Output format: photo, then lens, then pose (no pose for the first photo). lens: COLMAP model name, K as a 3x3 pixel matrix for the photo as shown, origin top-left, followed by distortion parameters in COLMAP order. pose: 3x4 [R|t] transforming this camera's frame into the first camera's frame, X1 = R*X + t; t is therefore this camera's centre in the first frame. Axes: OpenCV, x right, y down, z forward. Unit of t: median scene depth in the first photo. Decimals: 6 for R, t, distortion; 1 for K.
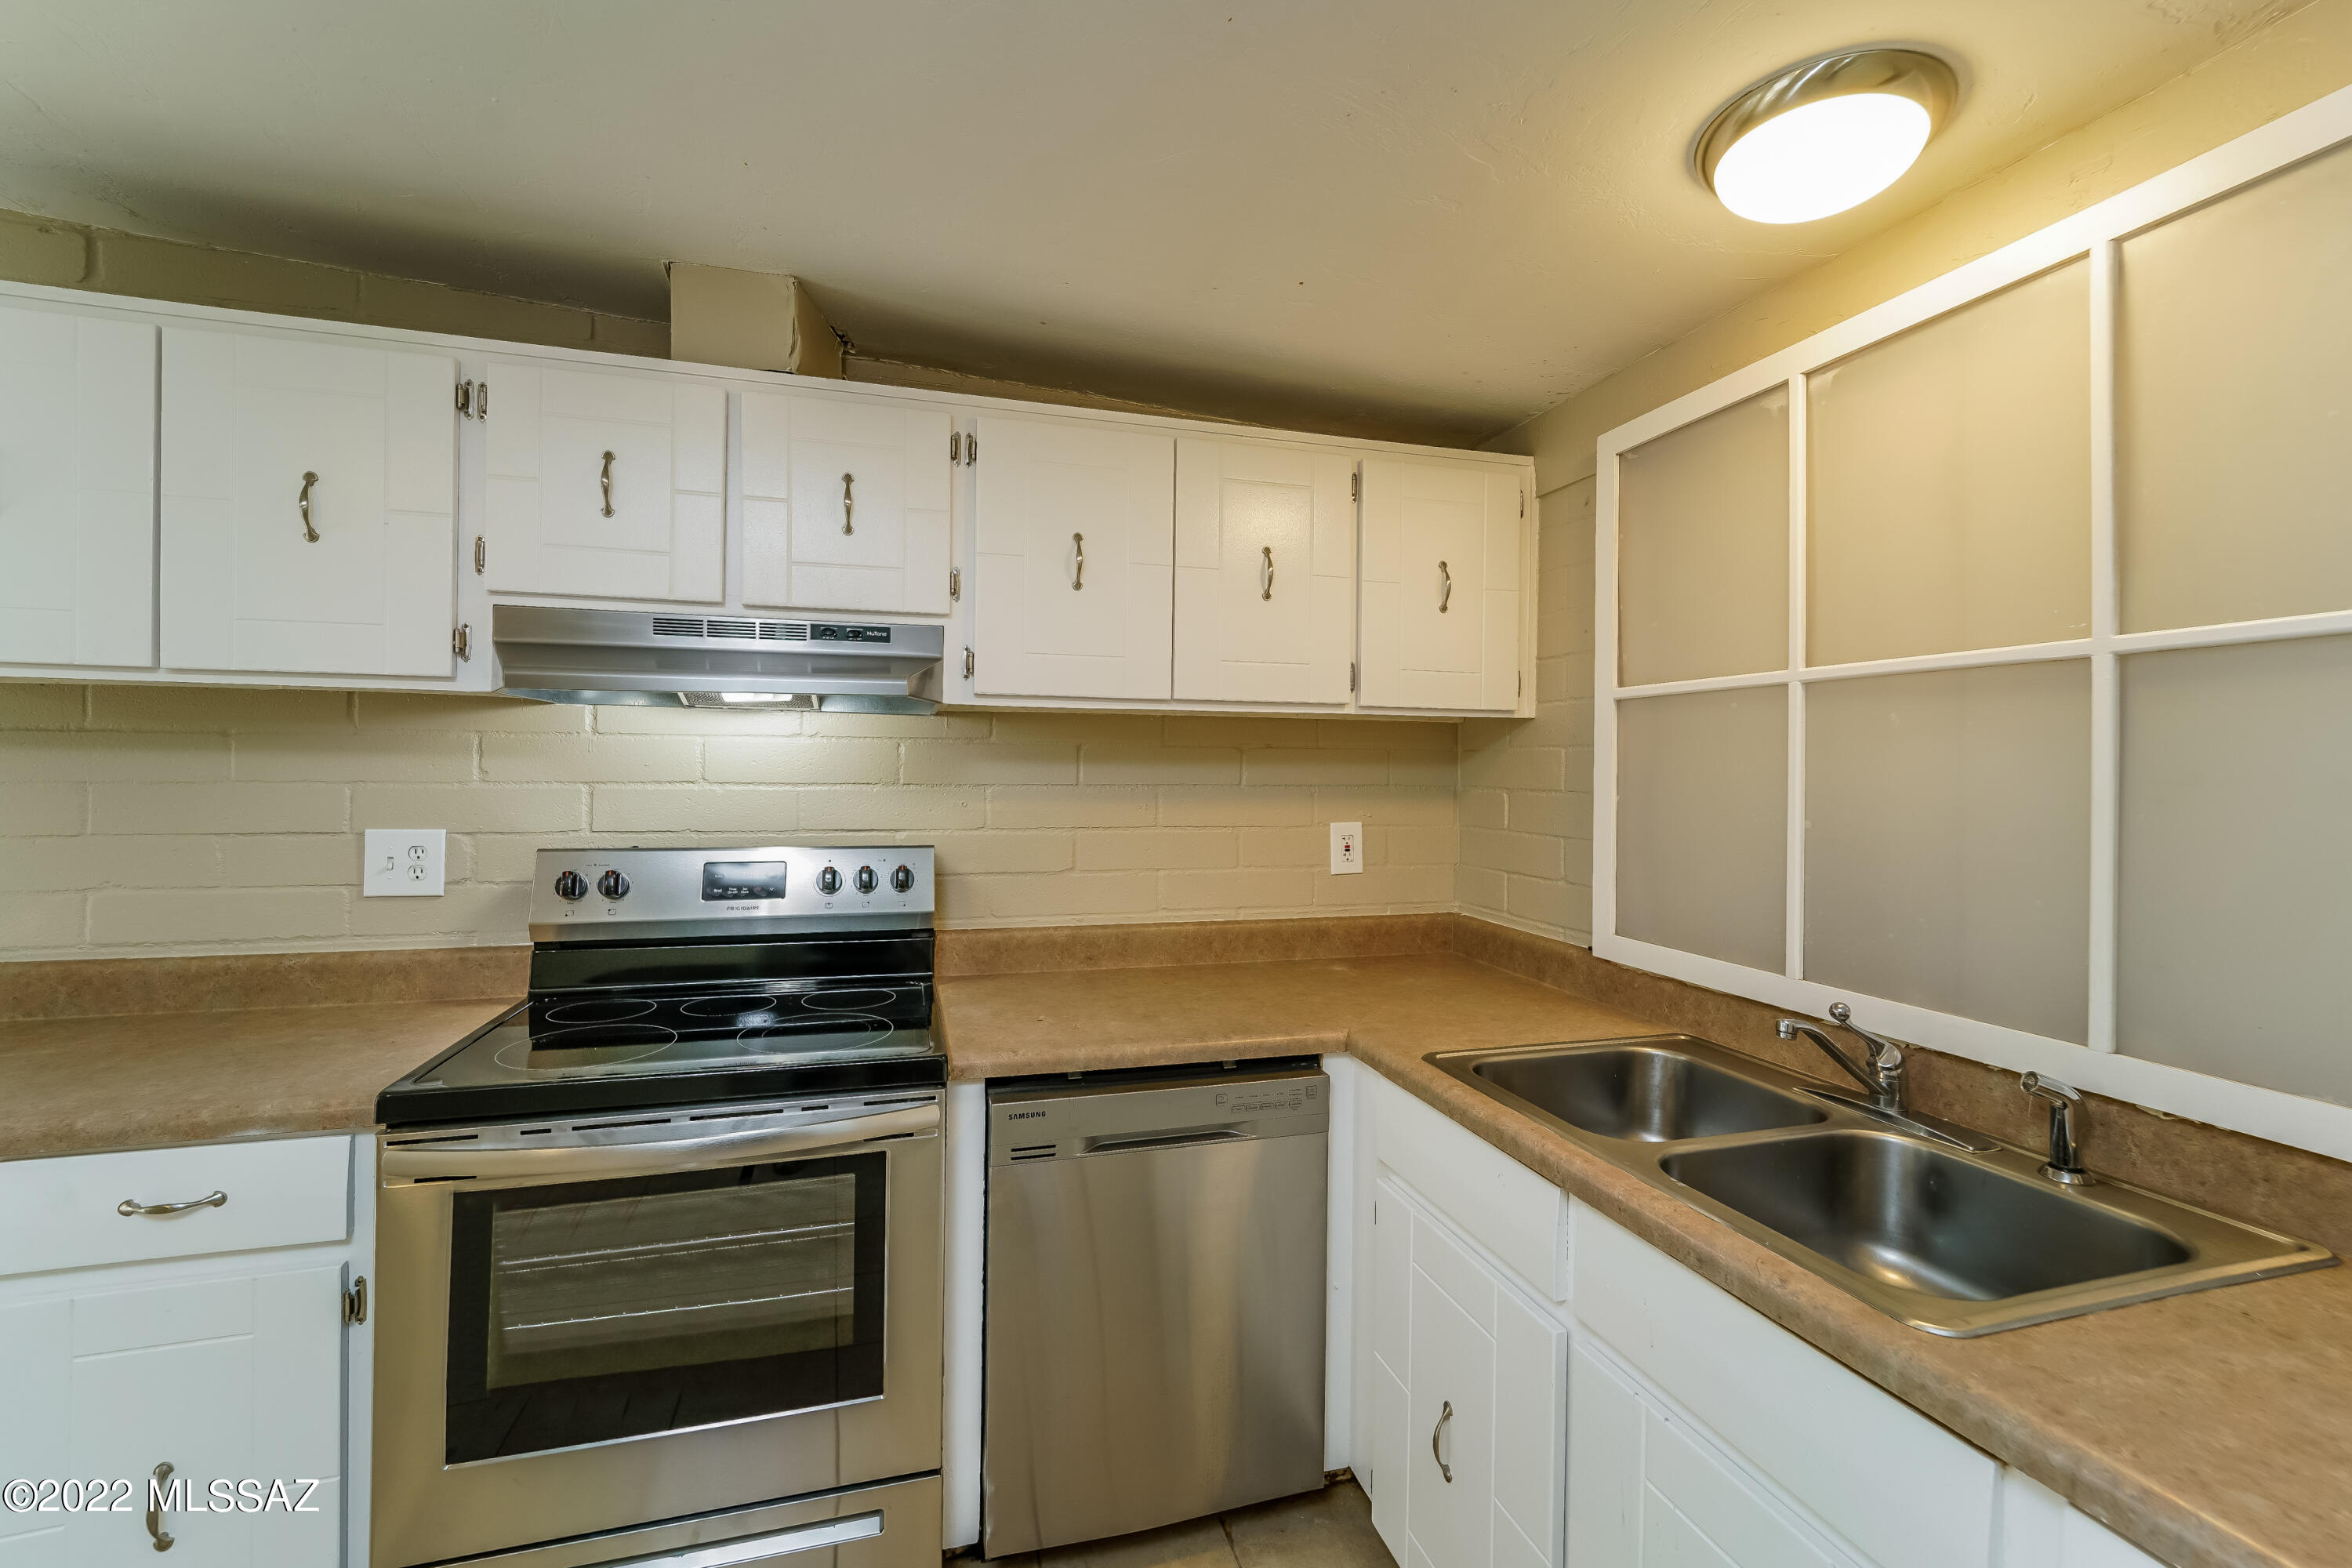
lens RADIAL K [[952.4, 0, 1180.4], [0, 952.4, 760.1], [0, 0, 1]] dist [0.001708, 0.000172]
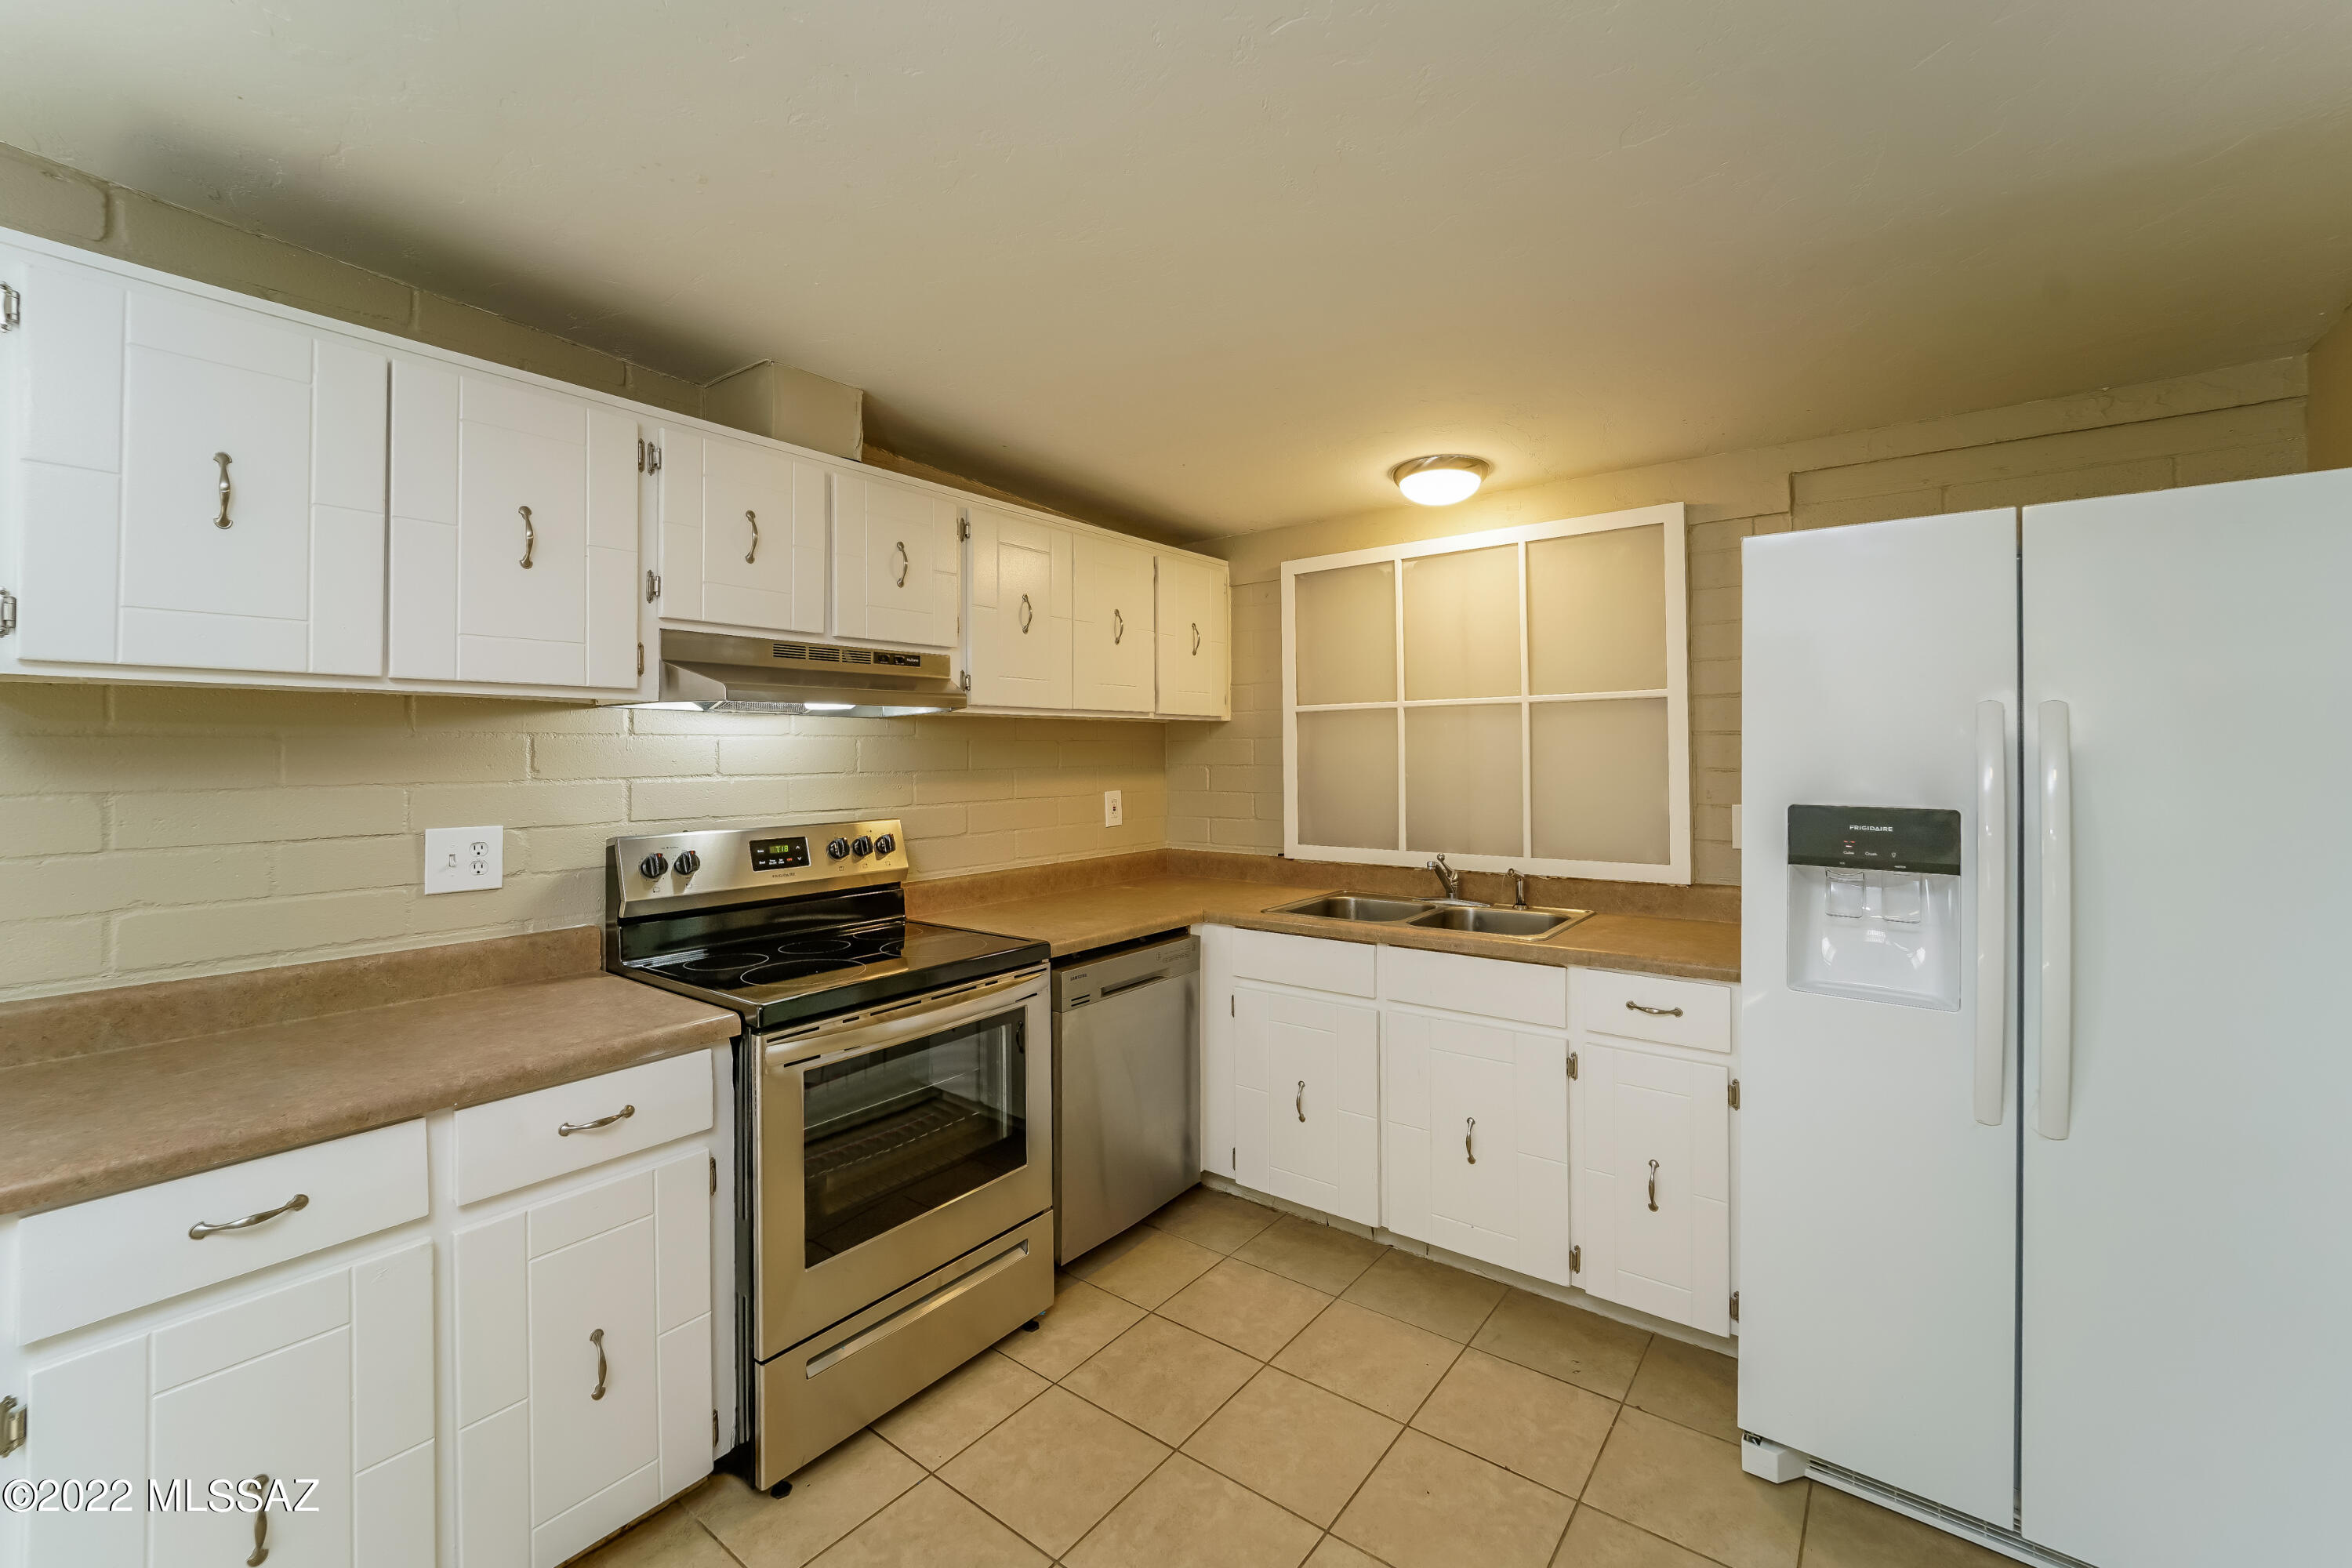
lens RADIAL K [[942.6, 0, 1161.9], [0, 942.6, 738.4], [0, 0, 1]] dist [-0.002110, -0.000259]
pose [[0.808553, -0.007890, 0.588370, -0.838755], [0.012933, 0.999907, -0.004364, -0.011062], [-0.588281, 0.011138, 0.808580, -0.300179]]
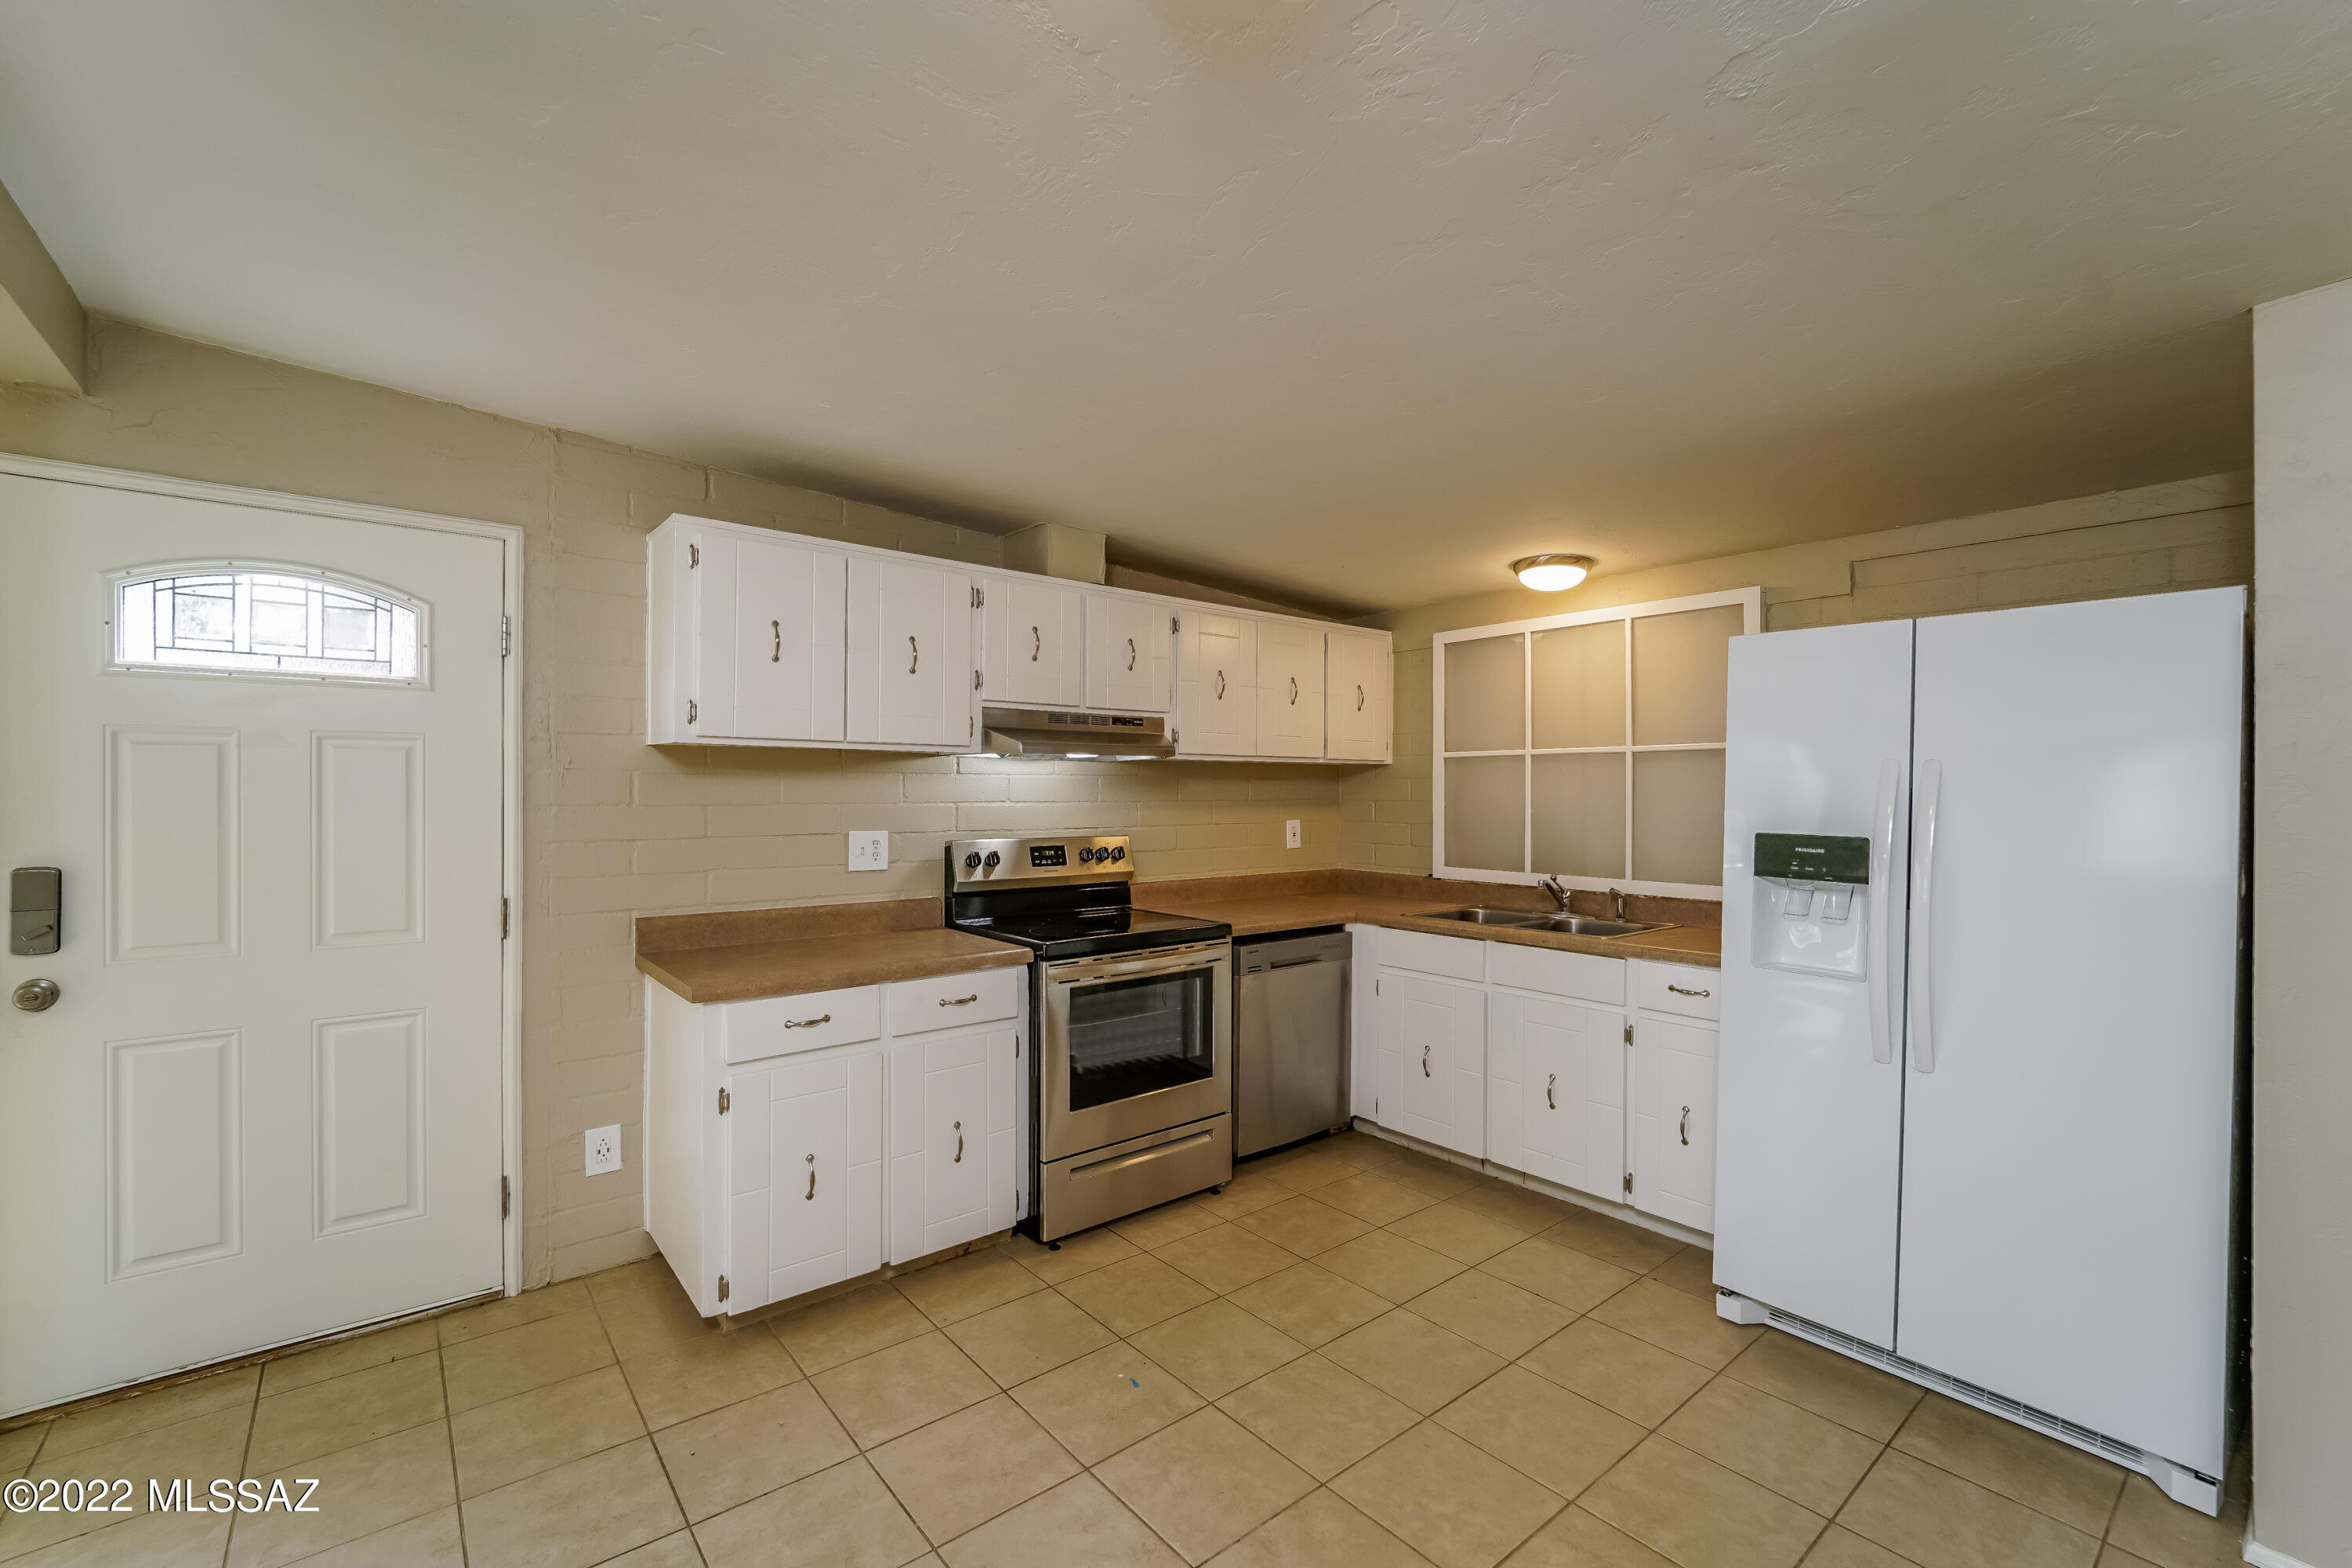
lens RADIAL K [[975.0, 0, 1176.0], [0, 975.0, 784.0], [0, 0, 1]] dist [0.000791, 0.000005]
pose [[0.916357, -0.004699, 0.400334, -1.051917], [0.003469, 0.999987, 0.003798, -0.015707], [-0.400347, -0.002092, 0.916361, -0.837415]]
